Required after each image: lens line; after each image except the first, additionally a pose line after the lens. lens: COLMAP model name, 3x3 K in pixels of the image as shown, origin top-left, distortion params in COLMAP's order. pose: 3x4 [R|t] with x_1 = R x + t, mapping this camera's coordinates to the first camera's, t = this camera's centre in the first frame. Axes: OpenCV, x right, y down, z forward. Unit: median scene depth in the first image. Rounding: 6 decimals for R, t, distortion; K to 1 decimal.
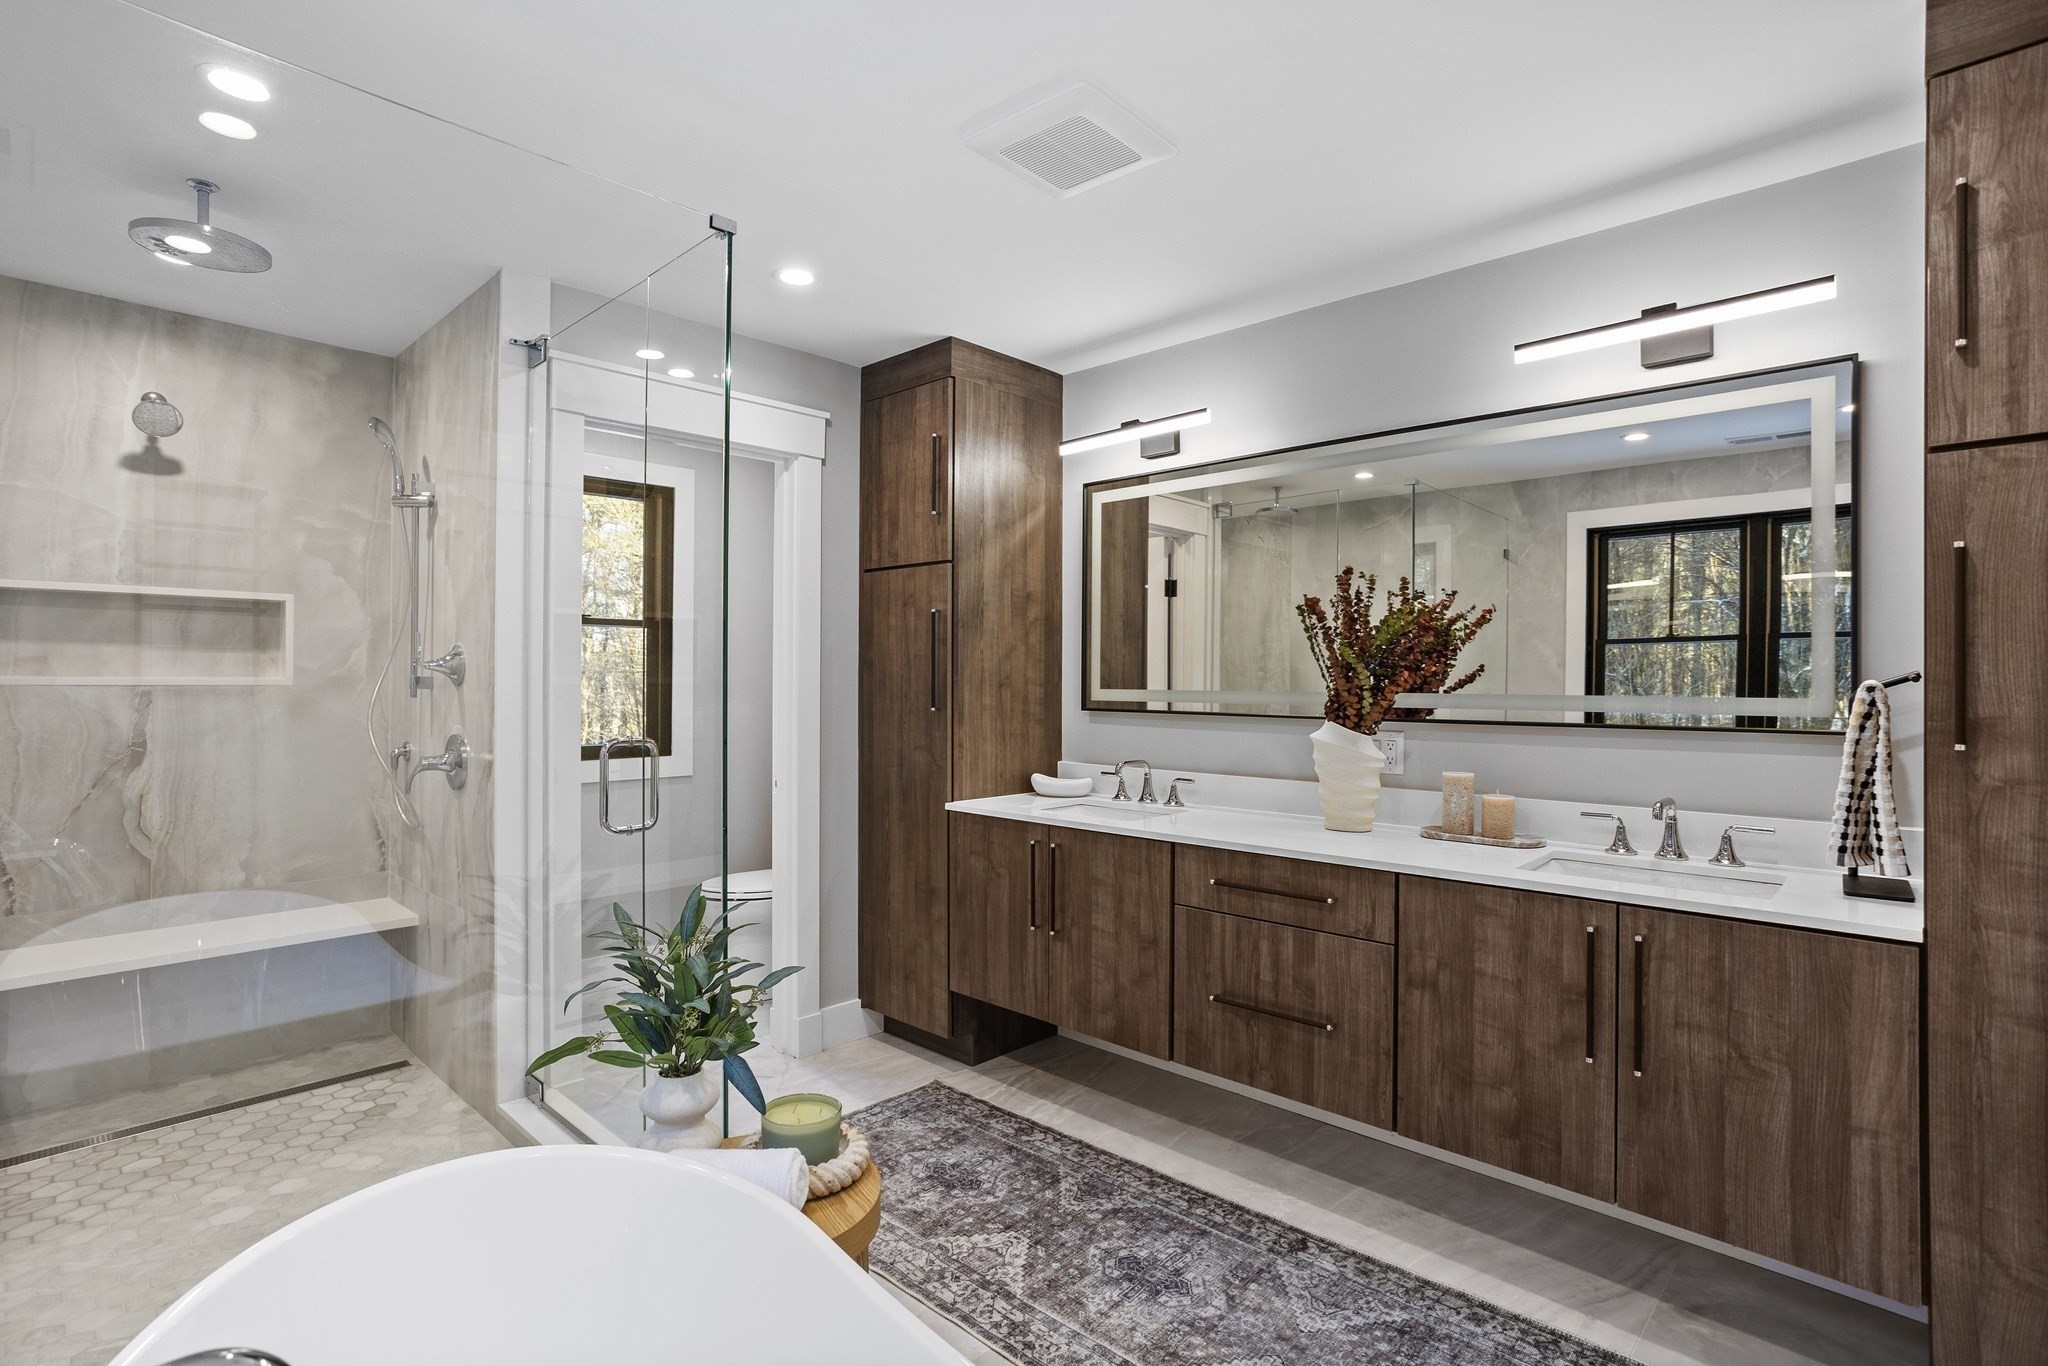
lens RADIAL K [[998.9, 0, 1011.1], [0, 998.9, 674.4], [0, 0, 1]] dist [-0.045130, 0.024403]
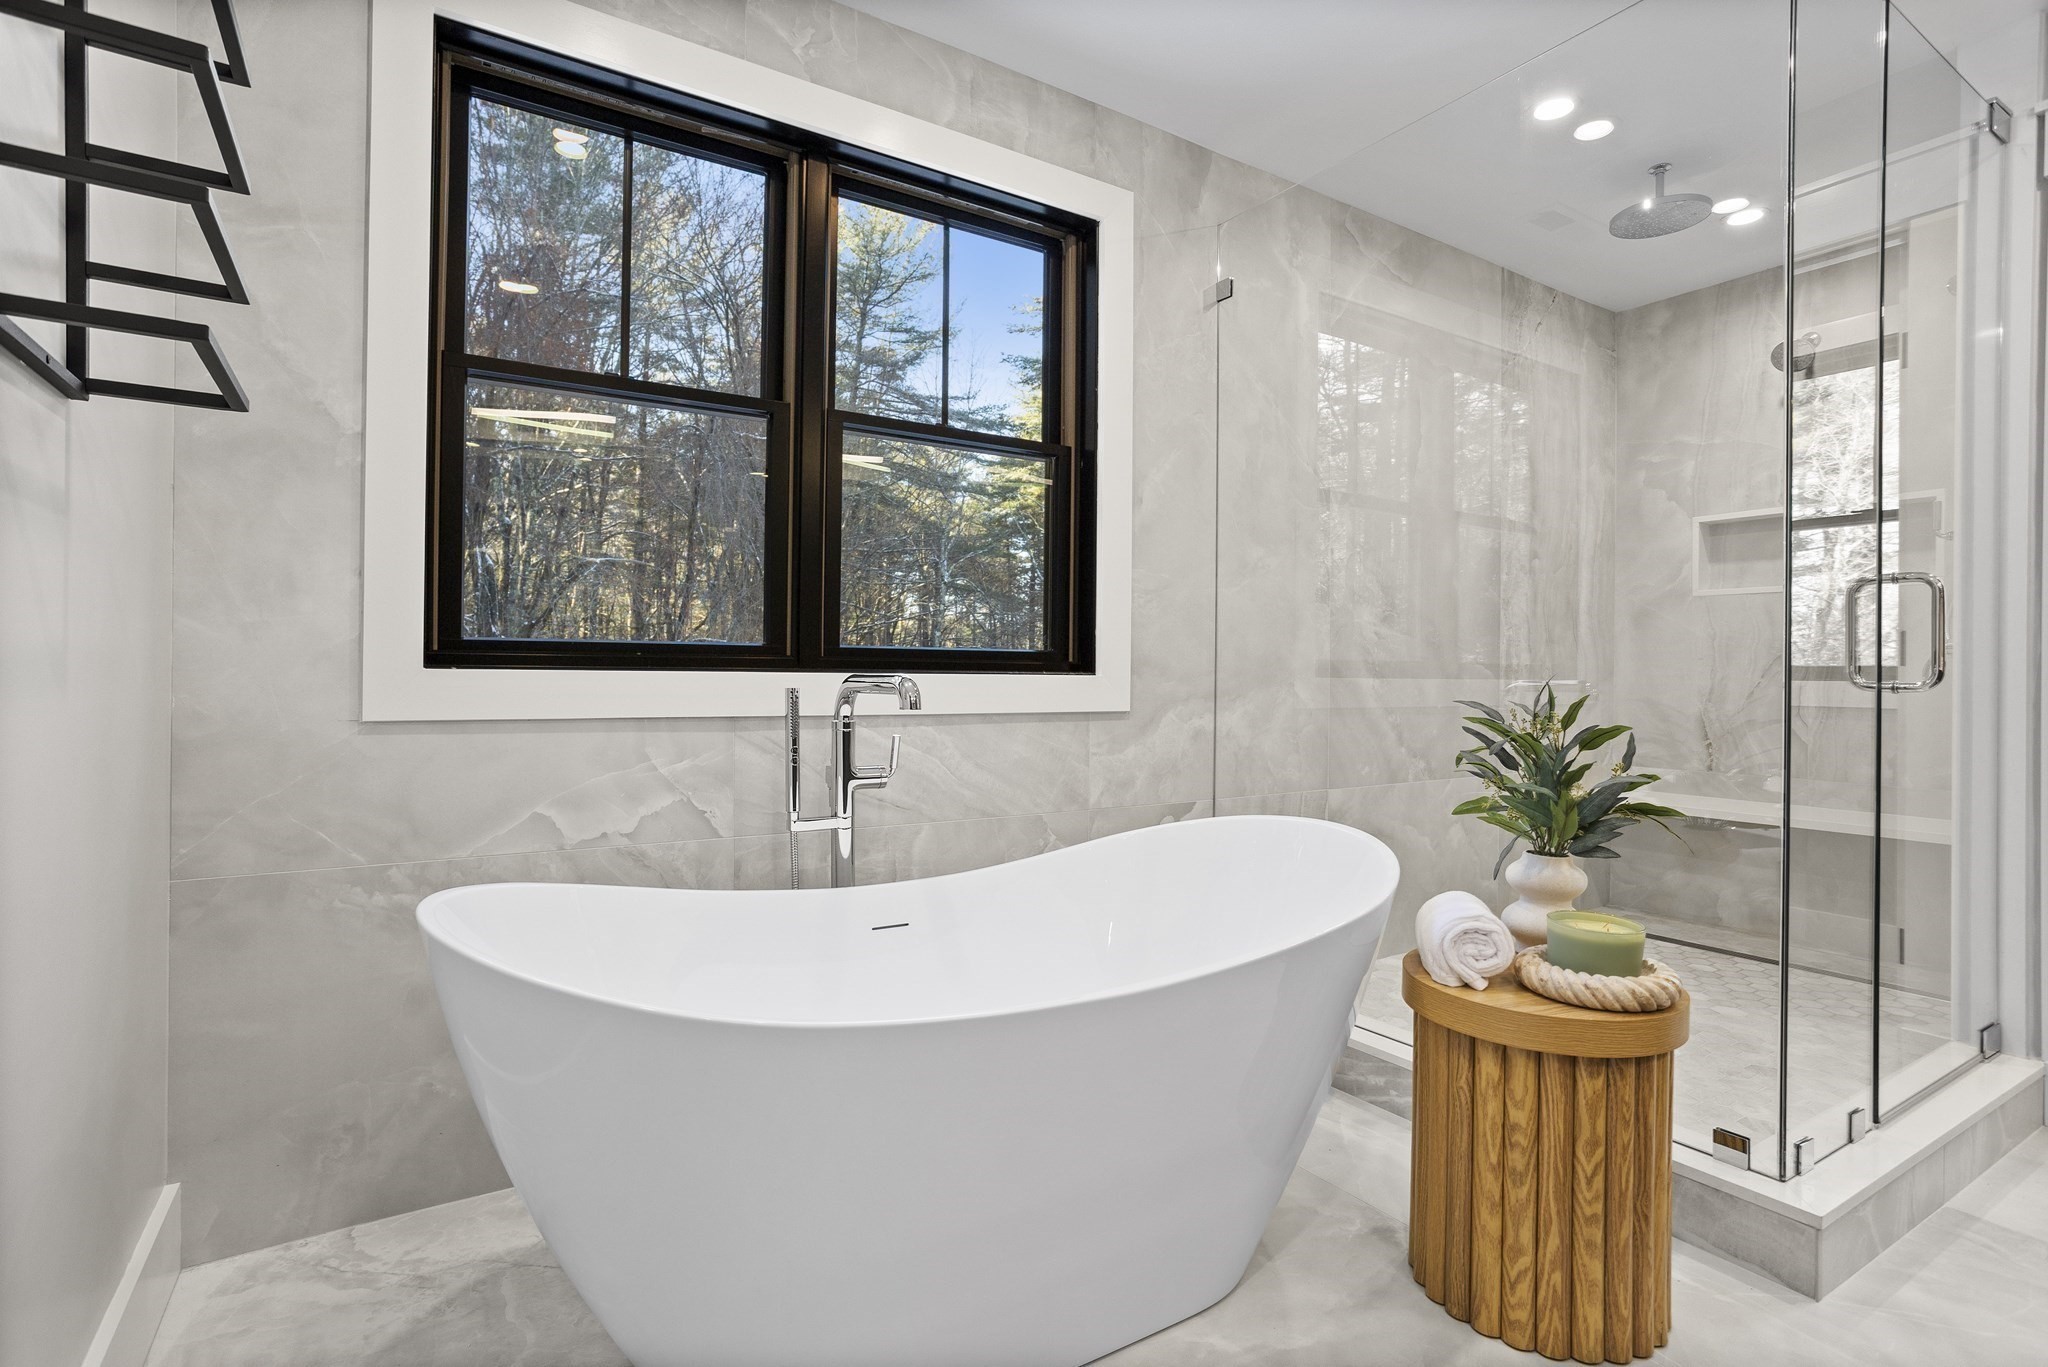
lens RADIAL K [[998.9, 0, 1018.1], [0, 998.9, 685.2], [0, 0, 1]] dist [-0.045130, 0.024403]
pose [[-0.252436, -0.001807, -0.967612, 0.459563], [-0.007666, 0.999971, 0.000132, 0.129952], [0.967583, 0.007451, -0.252443, 0.408686]]
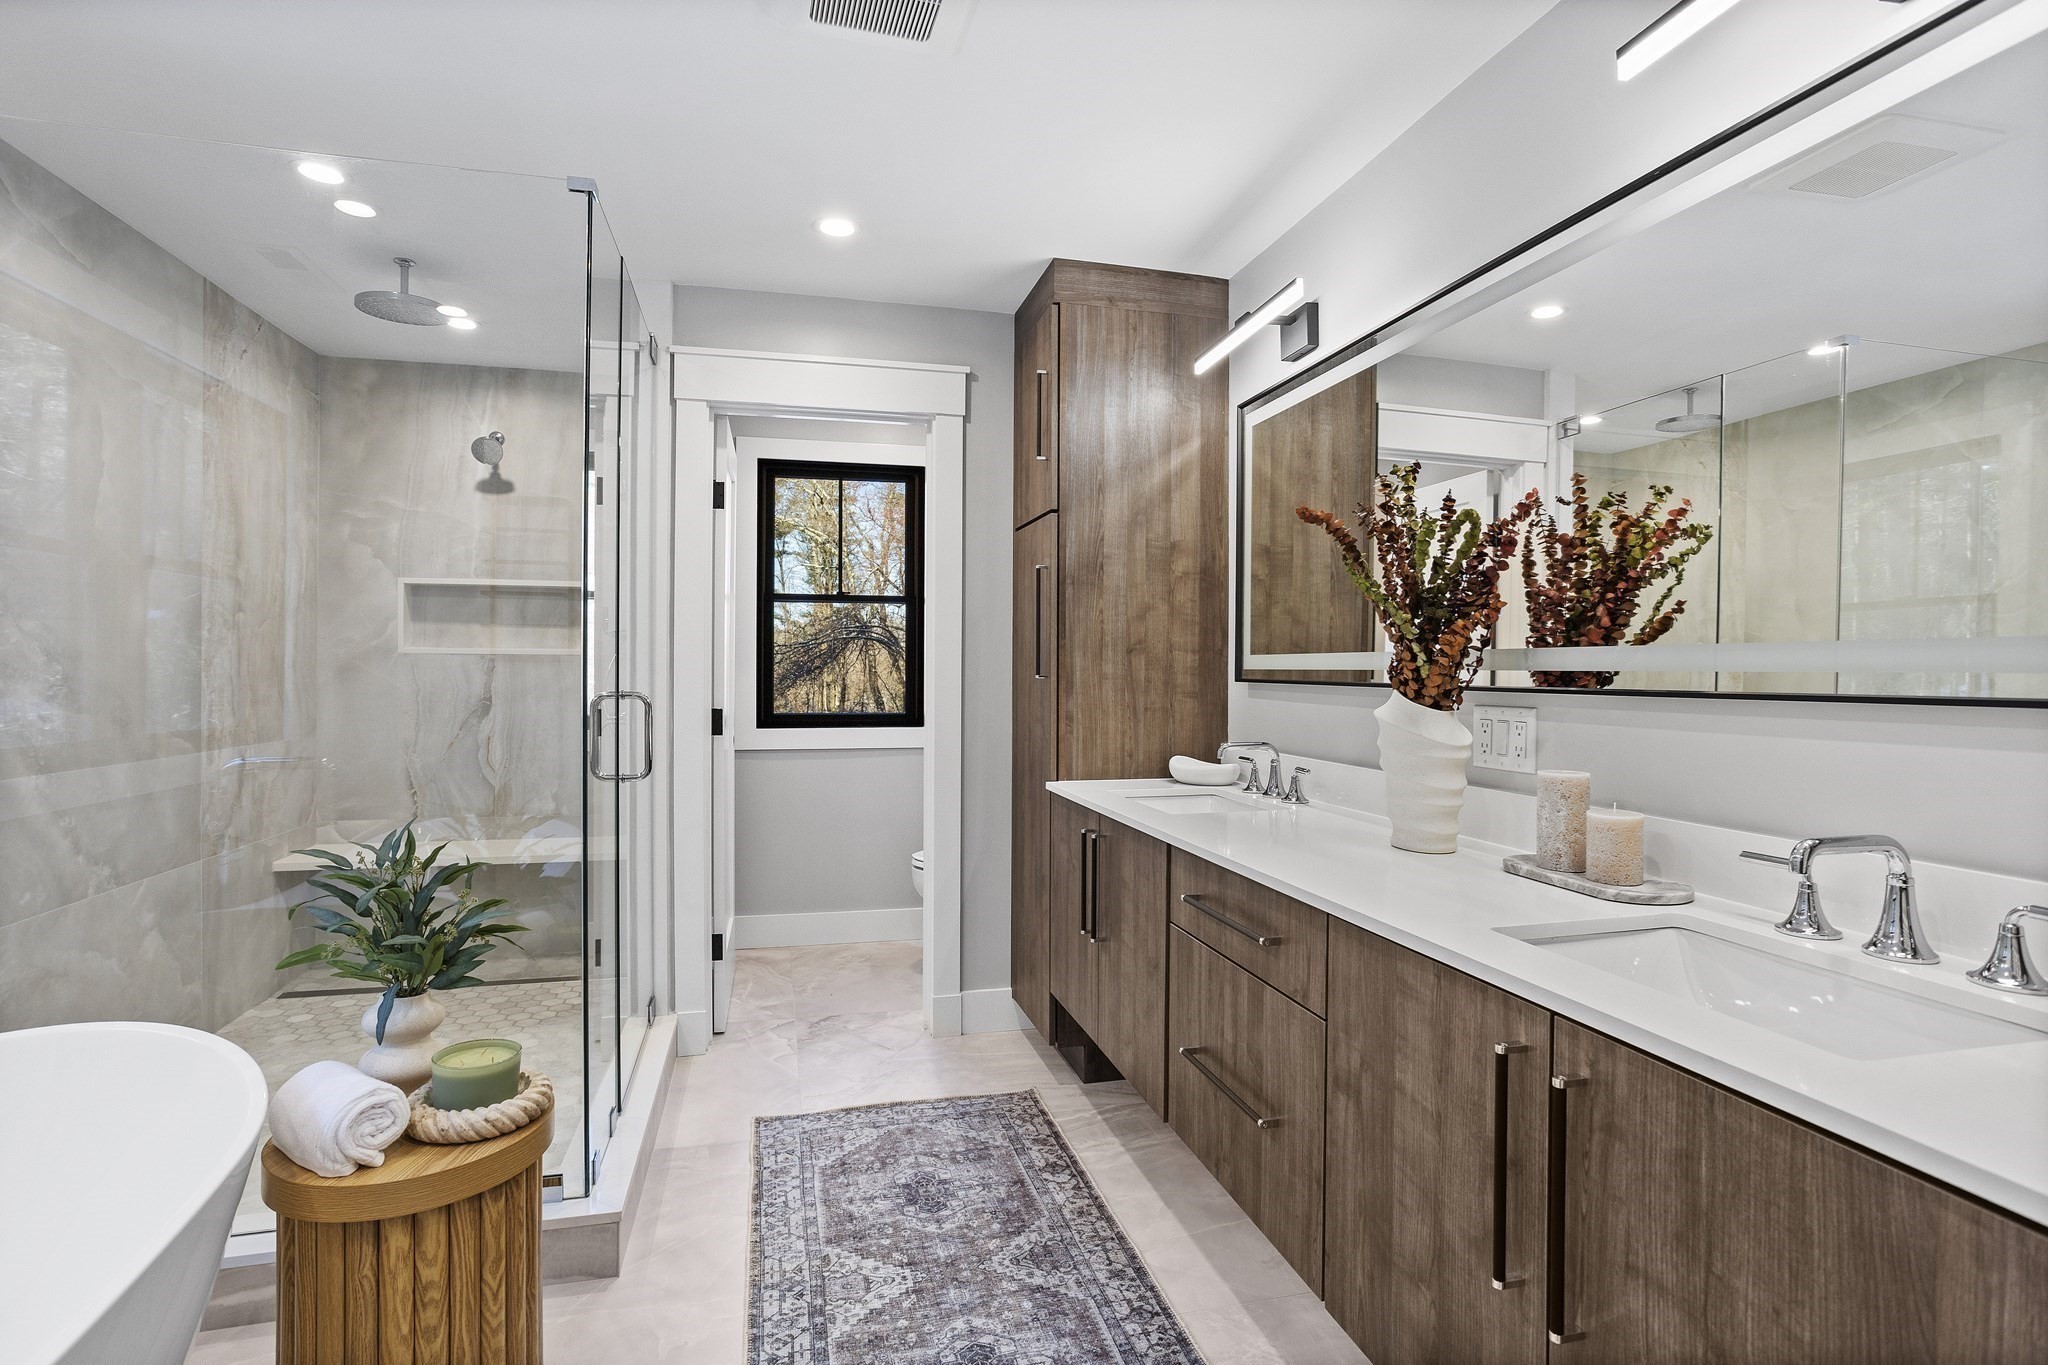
lens RADIAL K [[998.9, 0, 1032.2], [0, 998.9, 672.2], [0, 0, 1]] dist [-0.045130, 0.024403]
pose [[0.844741, 0.001819, -0.535173, 0.447738], [-0.000841, 0.999998, 0.002071, 0.032470], [0.535175, -0.001300, 0.844740, 0.267399]]
